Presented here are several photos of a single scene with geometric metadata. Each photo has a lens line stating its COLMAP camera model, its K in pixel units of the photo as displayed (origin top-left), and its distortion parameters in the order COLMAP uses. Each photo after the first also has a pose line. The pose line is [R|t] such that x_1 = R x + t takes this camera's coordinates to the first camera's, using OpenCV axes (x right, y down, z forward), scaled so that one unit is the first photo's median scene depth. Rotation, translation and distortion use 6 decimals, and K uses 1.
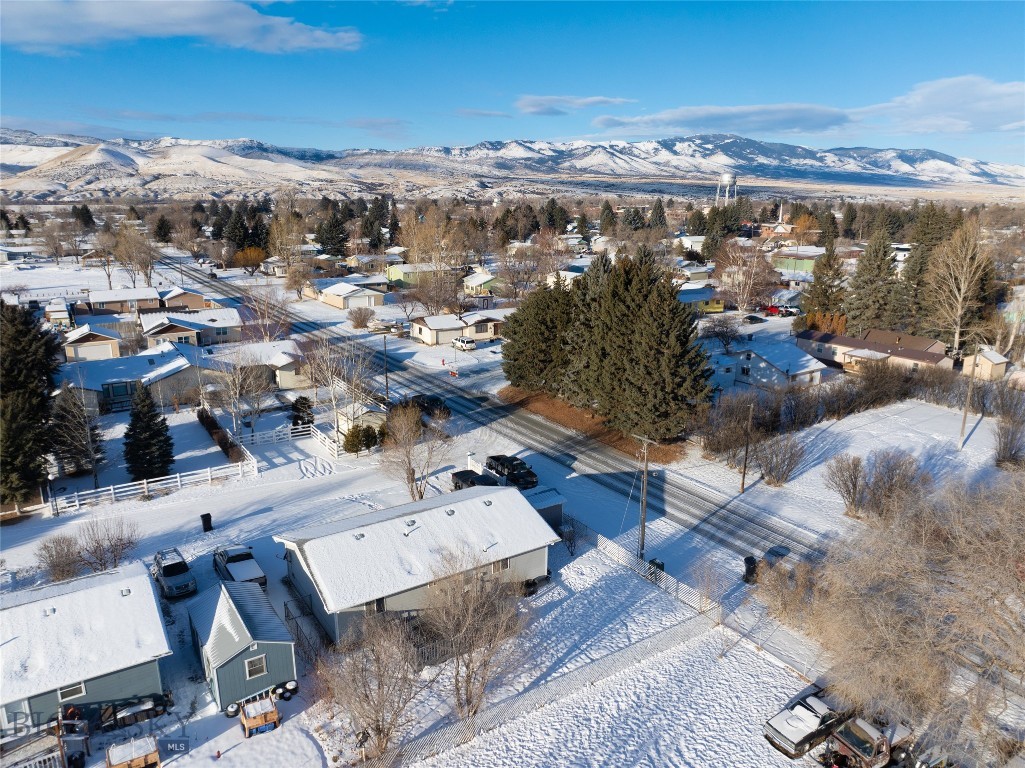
lens RADIAL K [[716.3, 0, 517.9], [0, 716.3, 383.6], [0, 0, 1]] dist [-0.030821, -0.006512]
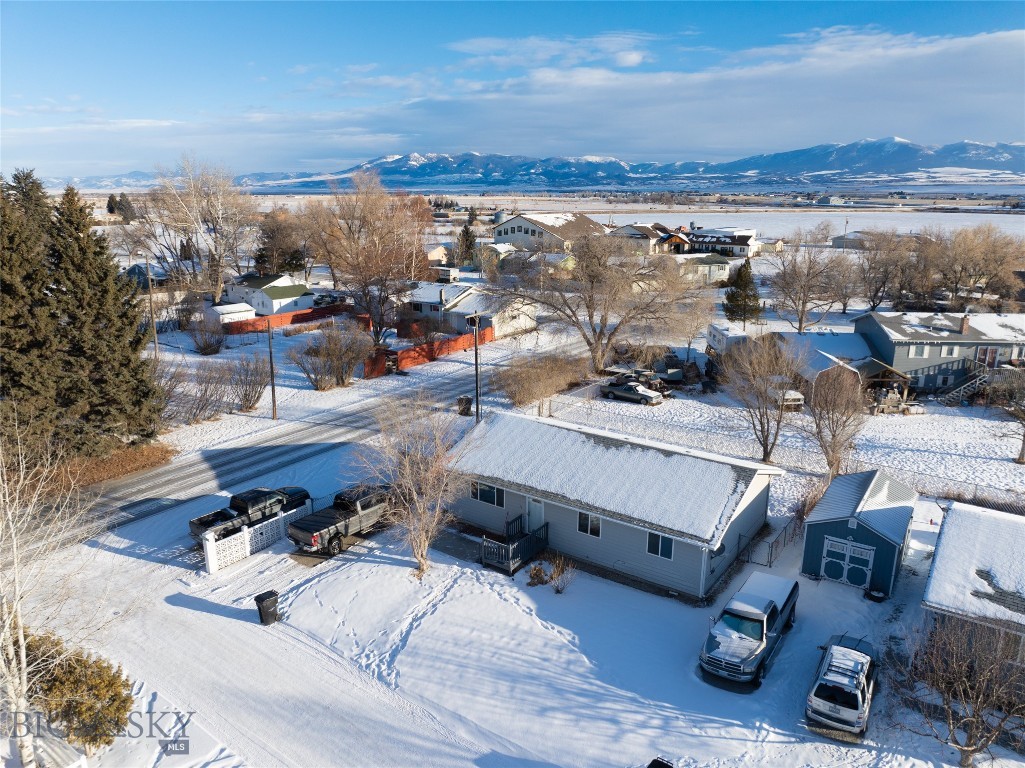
lens RADIAL K [[716.3, 0, 517.9], [0, 716.3, 383.6], [0, 0, 1]] dist [-0.030821, -0.006512]
pose [[-0.357636, -0.246432, 0.900759, -0.698960], [0.231609, 0.911012, 0.341195, -0.148066], [-0.904684, 0.330648, -0.268735, 1.100499]]
